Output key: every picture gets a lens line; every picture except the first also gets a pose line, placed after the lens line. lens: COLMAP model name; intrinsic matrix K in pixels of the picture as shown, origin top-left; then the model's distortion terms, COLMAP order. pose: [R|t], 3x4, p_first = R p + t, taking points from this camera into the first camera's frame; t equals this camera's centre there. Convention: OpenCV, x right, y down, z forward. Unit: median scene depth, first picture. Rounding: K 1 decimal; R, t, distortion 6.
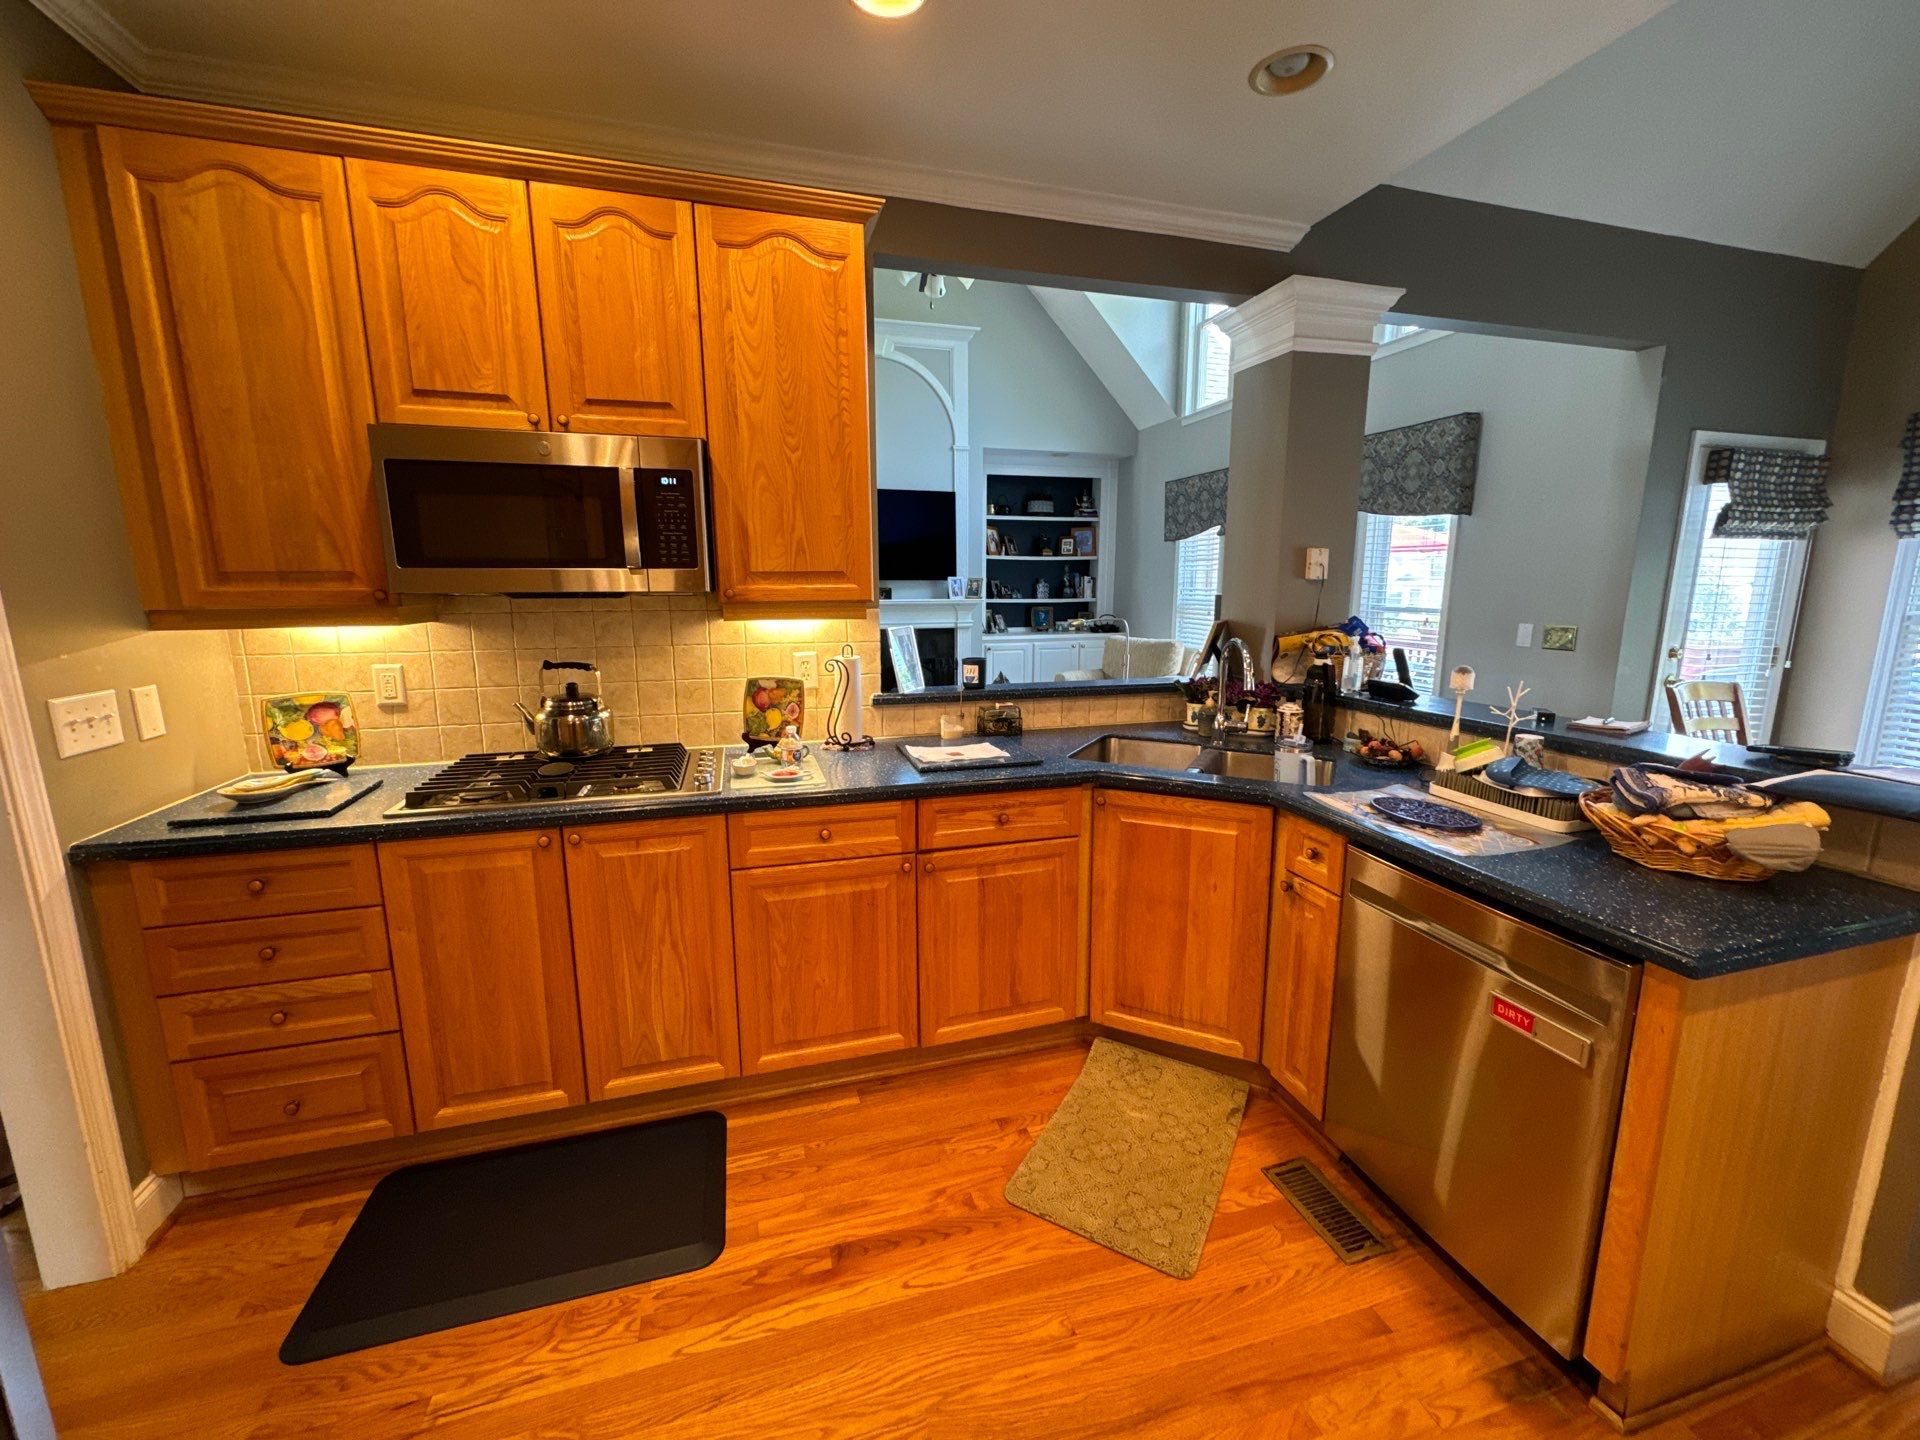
lens RADIAL K [[764.3, 0, 955.1], [0, 764.3, 719.0], [0, 0, 1]] dist [-0.008349, 0.000976]
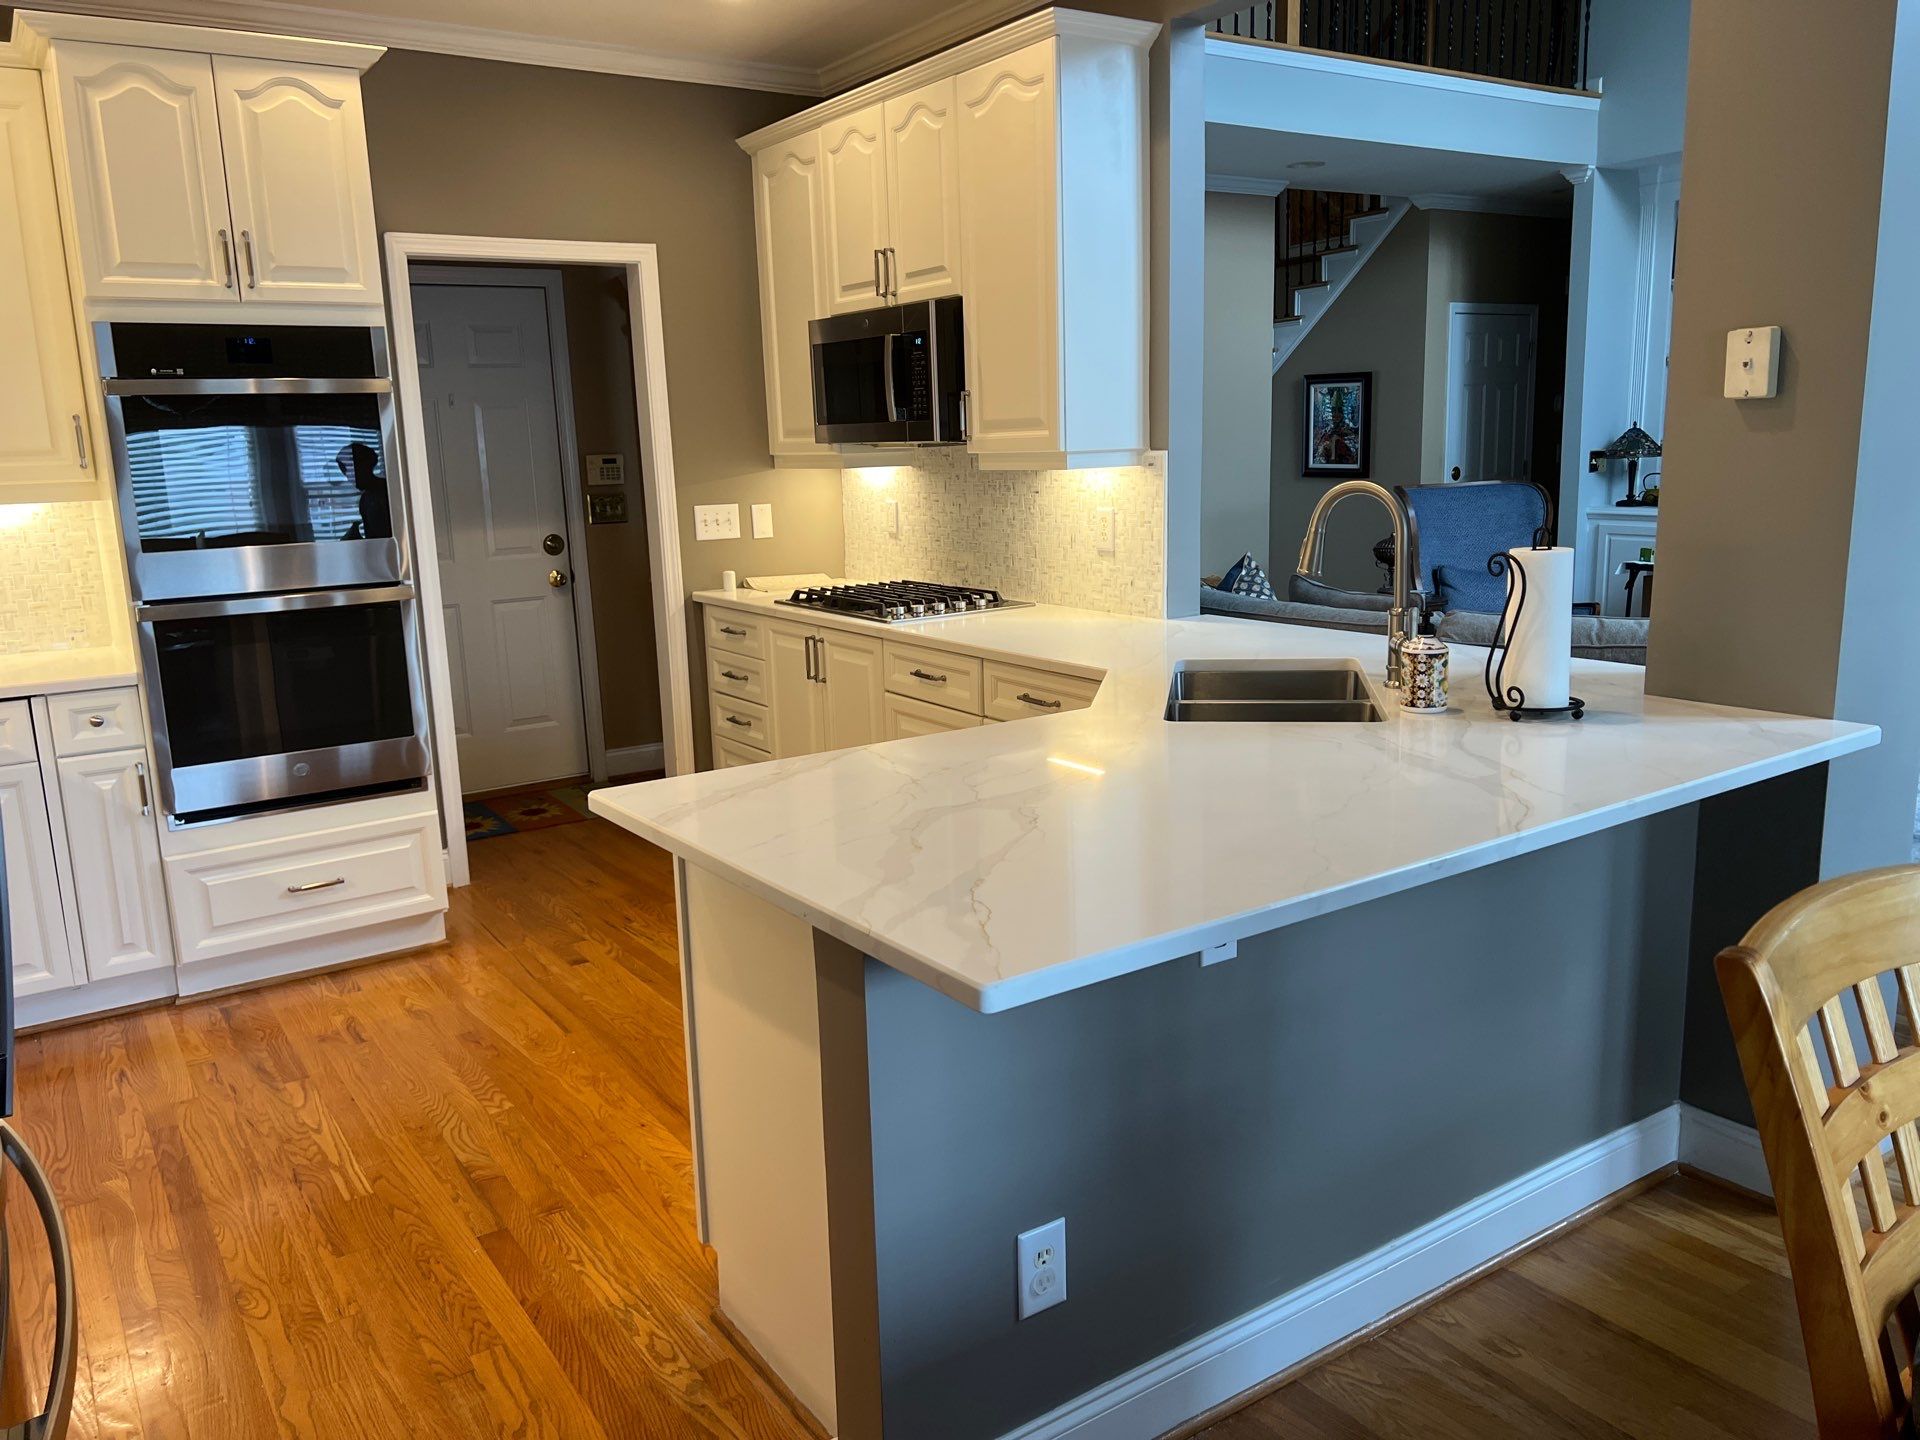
lens RADIAL K [[1438.0, 0, 953.8], [0, 1438.0, 708.6], [0, 0, 1]] dist [0.059073, -0.065742]
pose [[0.304946, 0.172233, -0.936666, 1.635830], [-0.135347, 0.981366, 0.136388, -0.075563], [0.942703, 0.085184, 0.322575, 0.391671]]
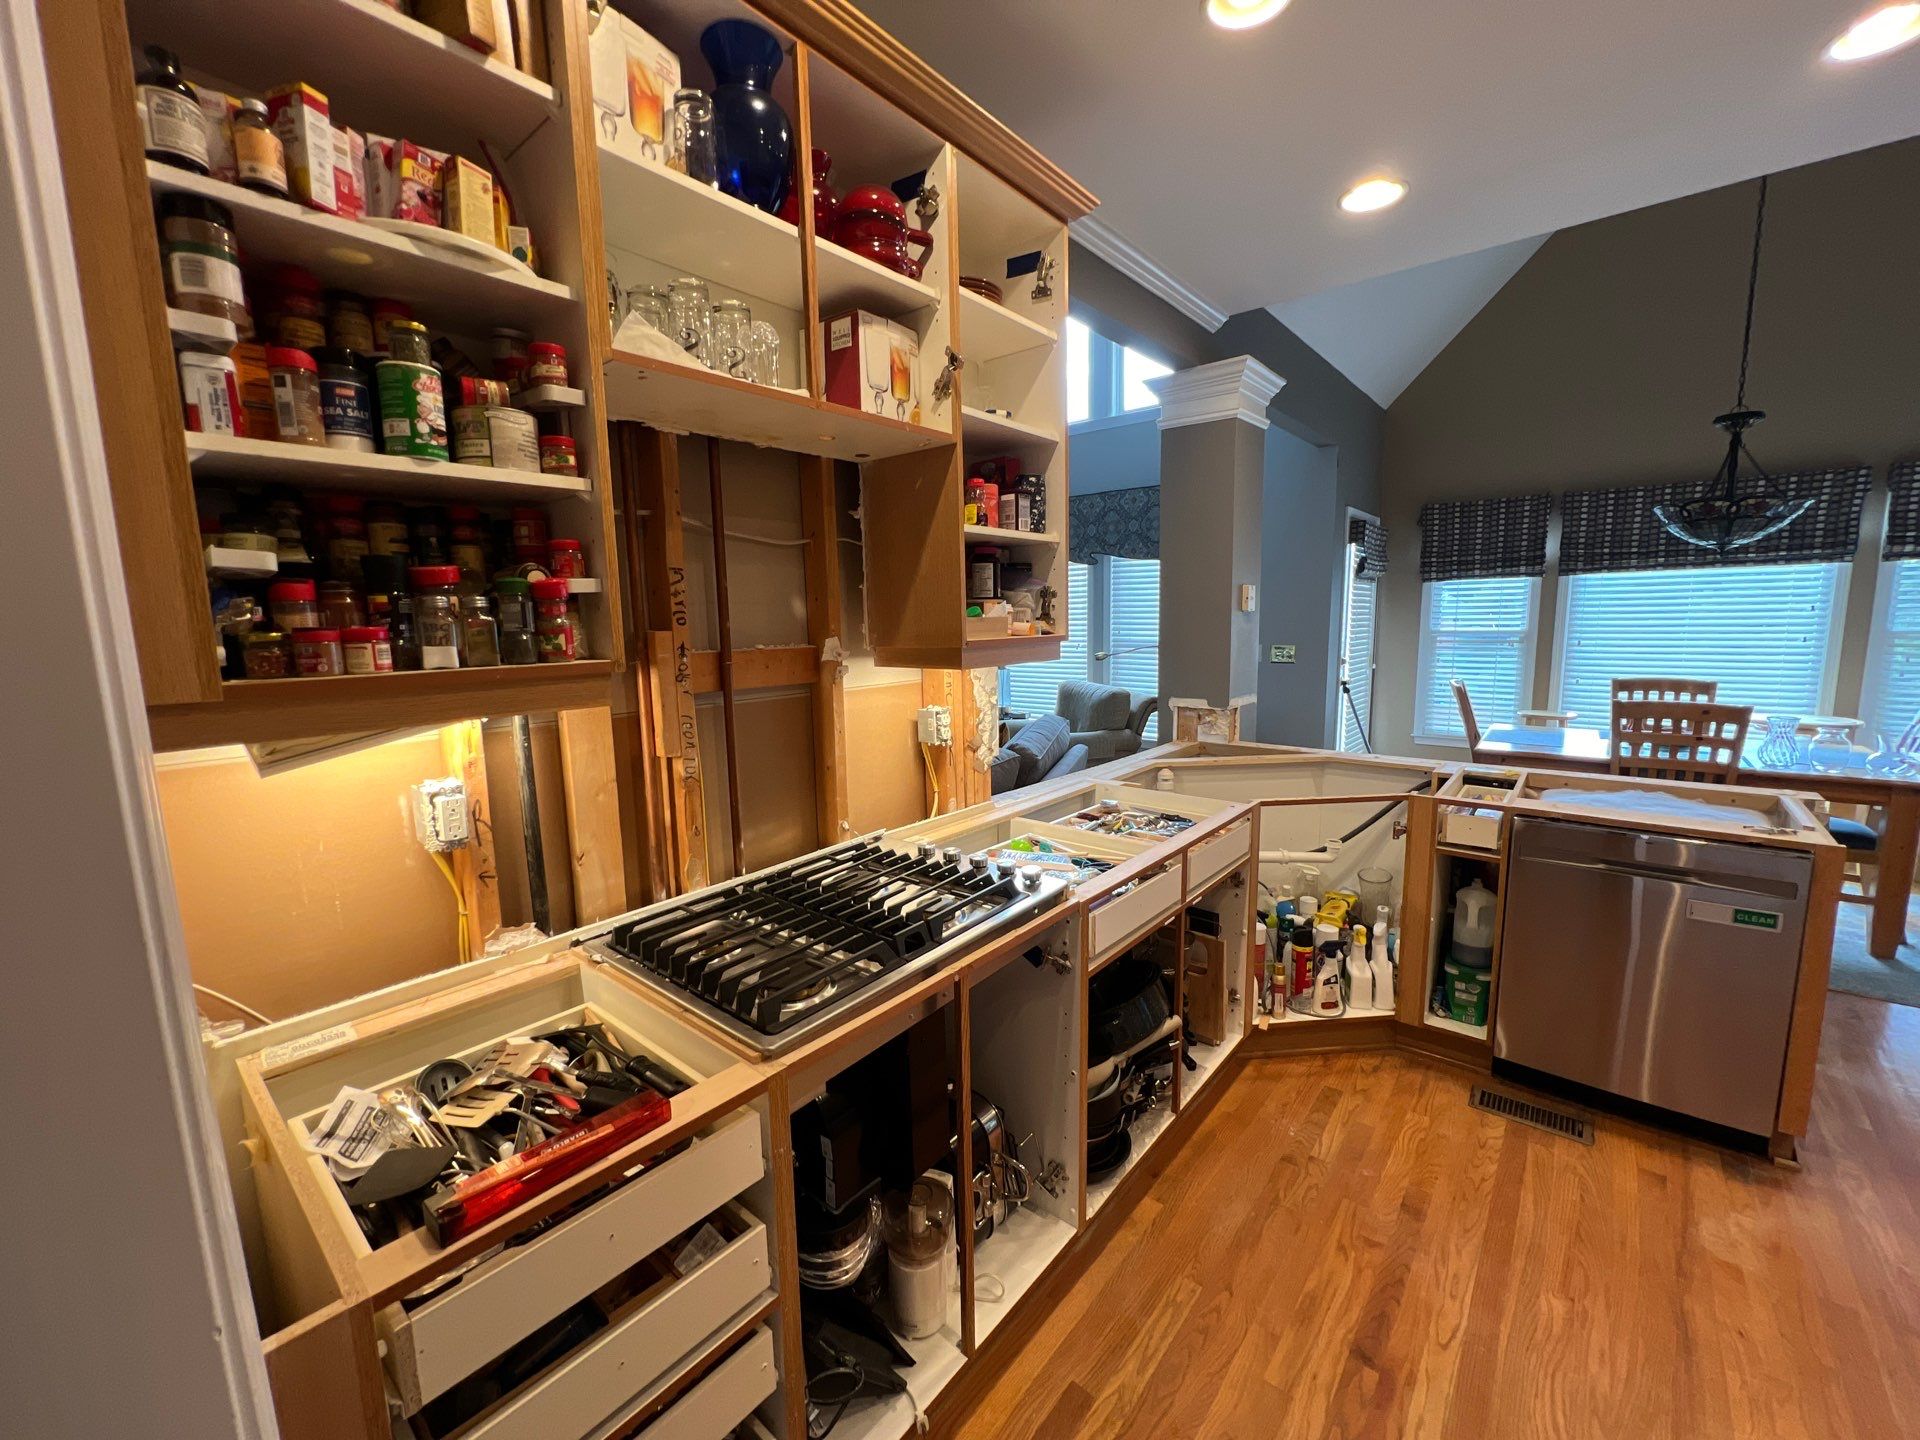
lens RADIAL K [[764.3, 0, 964.7], [0, 764.3, 721.2], [0, 0, 1]] dist [-0.008349, 0.000976]
pose [[0.830294, -0.086586, 0.550558, -0.820054], [0.110507, 0.993821, -0.010358, -0.072275], [-0.546260, 0.069441, 0.834732, 0.388162]]
